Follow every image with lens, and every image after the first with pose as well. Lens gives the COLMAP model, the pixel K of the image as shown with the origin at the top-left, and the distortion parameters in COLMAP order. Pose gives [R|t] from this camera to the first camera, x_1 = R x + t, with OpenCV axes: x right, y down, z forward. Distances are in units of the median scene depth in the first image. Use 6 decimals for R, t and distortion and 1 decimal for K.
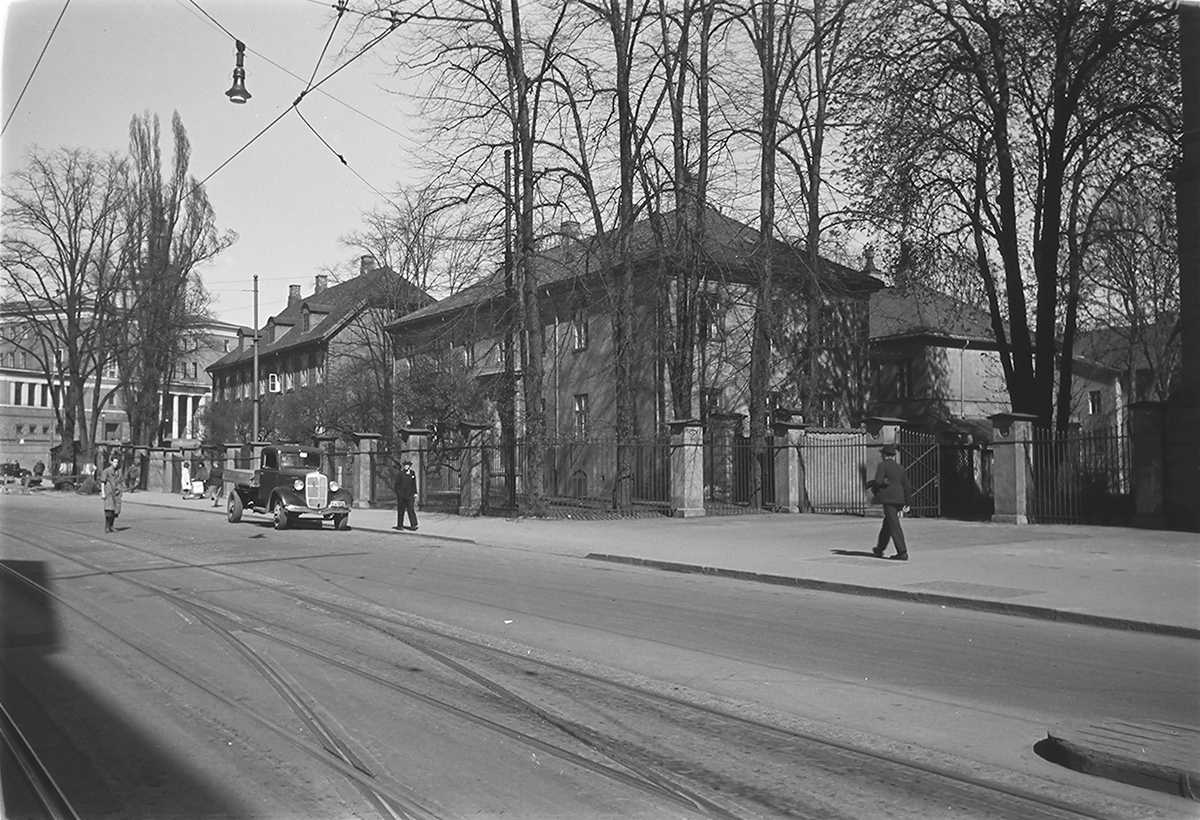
lens RADIAL K [[1071.3, 0, 600.0], [0, 1071.3, 410.0], [0, 0, 1]] dist [-0.007757, 0.001958]
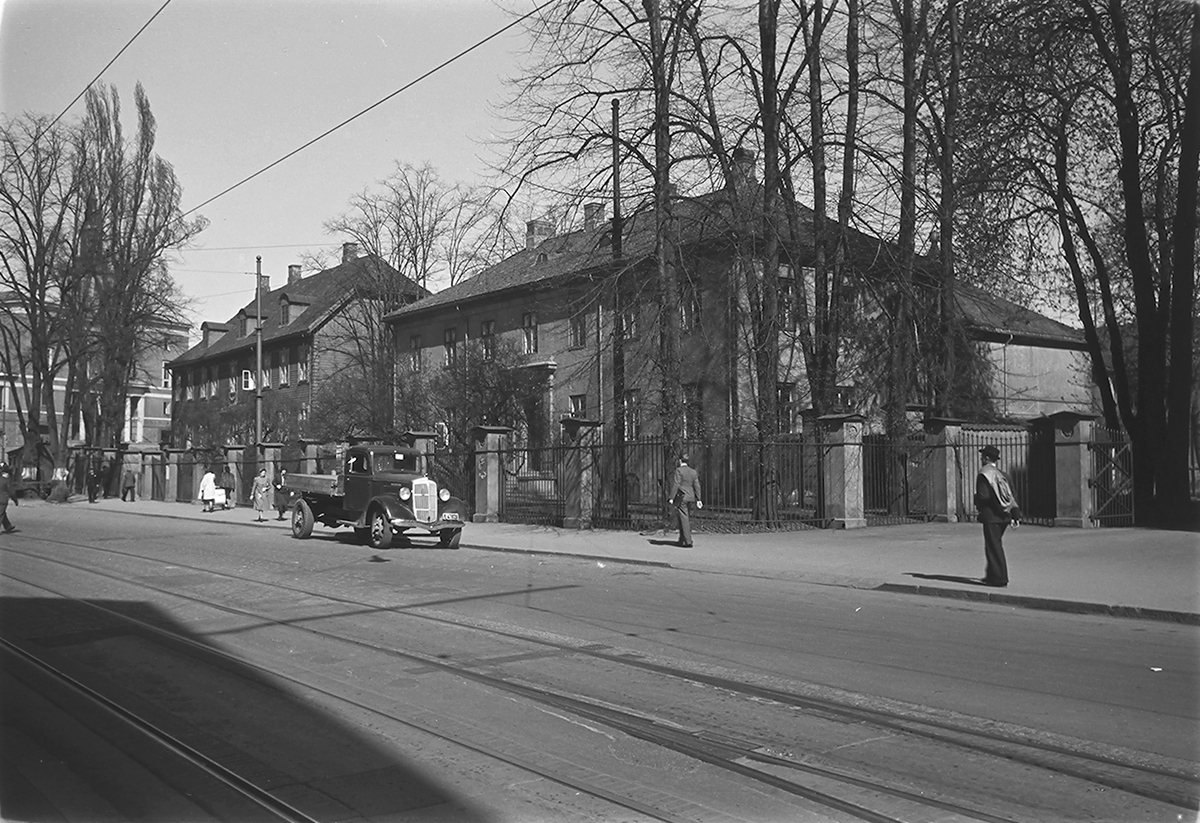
lens RADIAL K [[1071.3, 0, 600.0], [0, 1071.3, 411.5], [0, 0, 1]] dist [-0.007757, 0.001958]
pose [[0.997891, 0.000036, 0.064918, -0.098819], [0.000037, 0.999999, -0.001109, 0.004563], [-0.064918, 0.001109, 0.997890, 0.095291]]
